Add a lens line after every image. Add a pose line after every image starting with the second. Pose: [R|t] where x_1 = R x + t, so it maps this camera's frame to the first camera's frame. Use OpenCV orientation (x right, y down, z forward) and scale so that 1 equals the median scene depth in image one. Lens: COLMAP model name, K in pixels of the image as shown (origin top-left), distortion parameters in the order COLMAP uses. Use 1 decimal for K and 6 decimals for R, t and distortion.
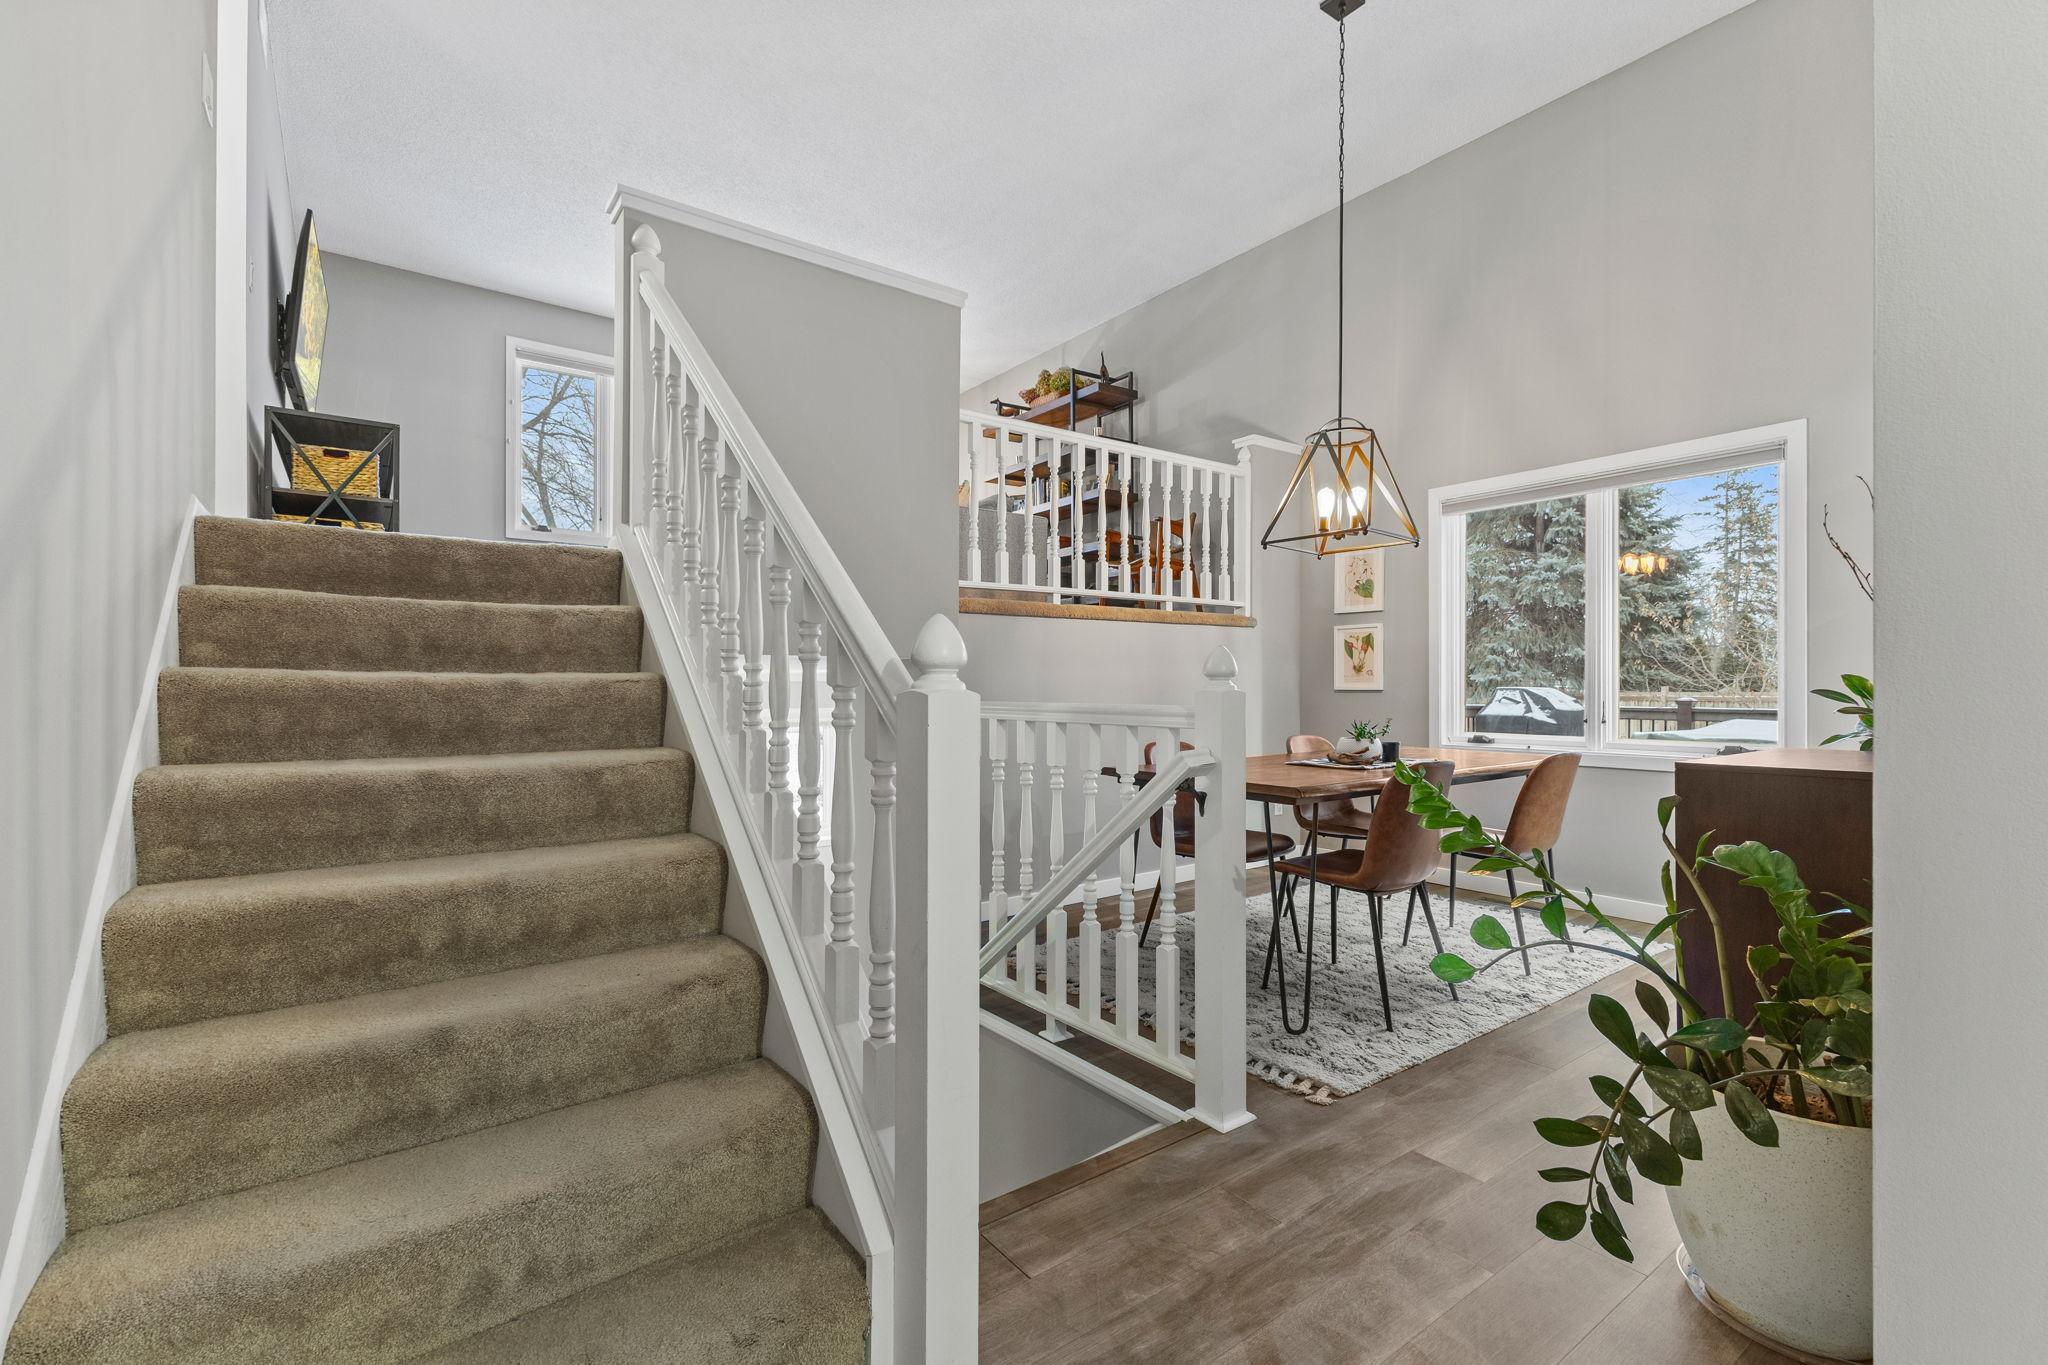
lens RADIAL K [[900.0, 0, 1027.0], [0, 900.0, 685.1], [0, 0, 1]] dist [-0.000289, -0.000009]
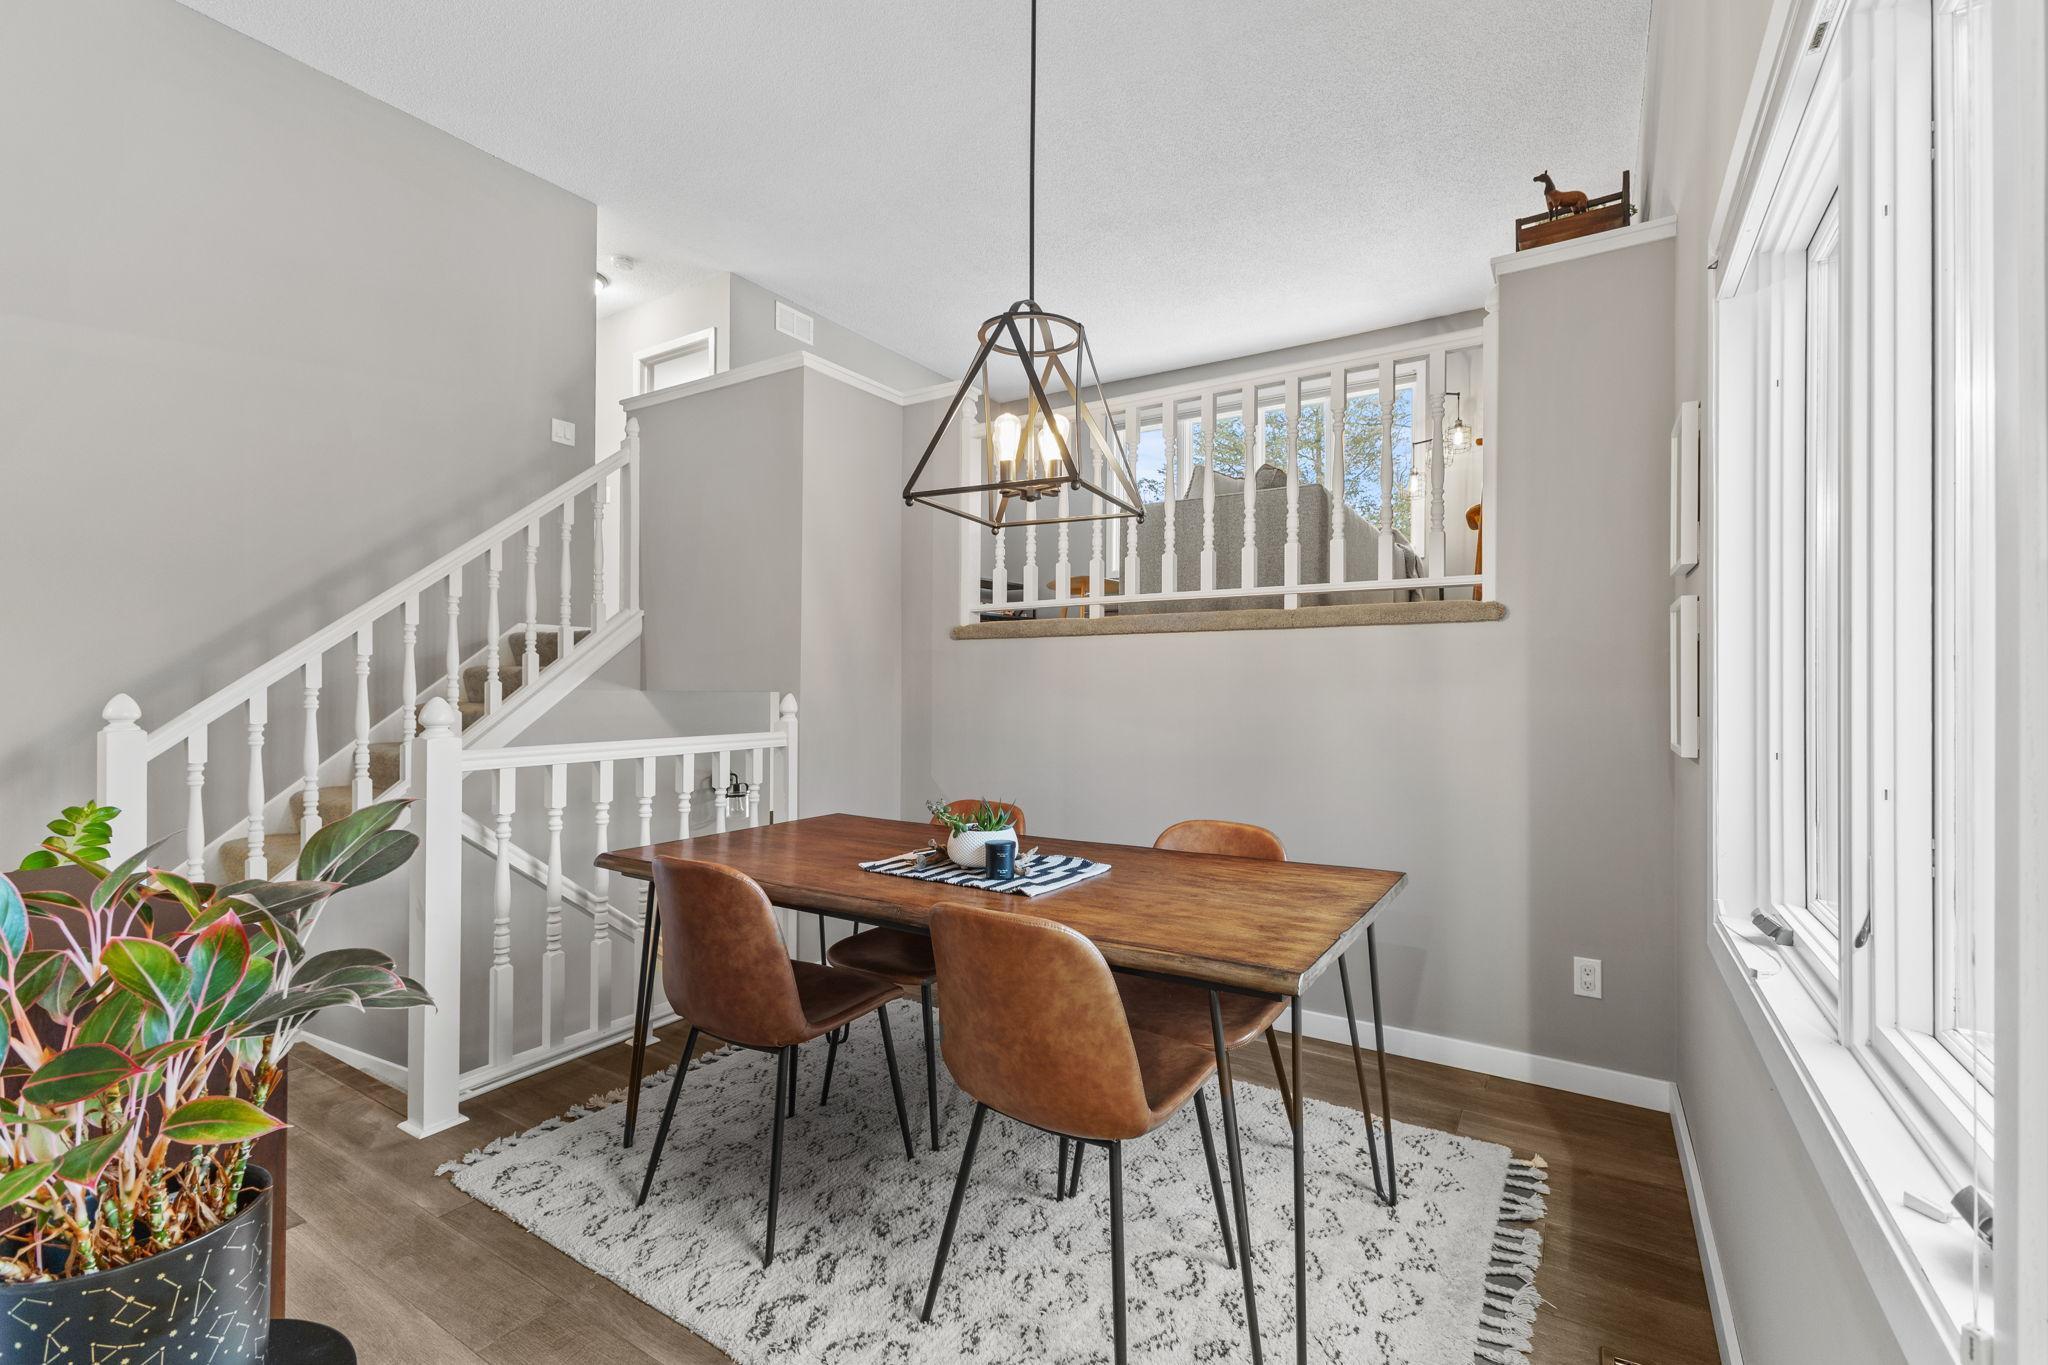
lens RADIAL K [[902.4, 0, 1019.2], [0, 902.4, 680.7], [0, 0, 1]] dist [0.008641, -0.001654]
pose [[0.355888, -0.013332, -0.934433, 0.806521], [-0.015499, 0.999677, -0.020166, -0.017771], [0.934400, 0.021660, 0.355566, 0.688436]]
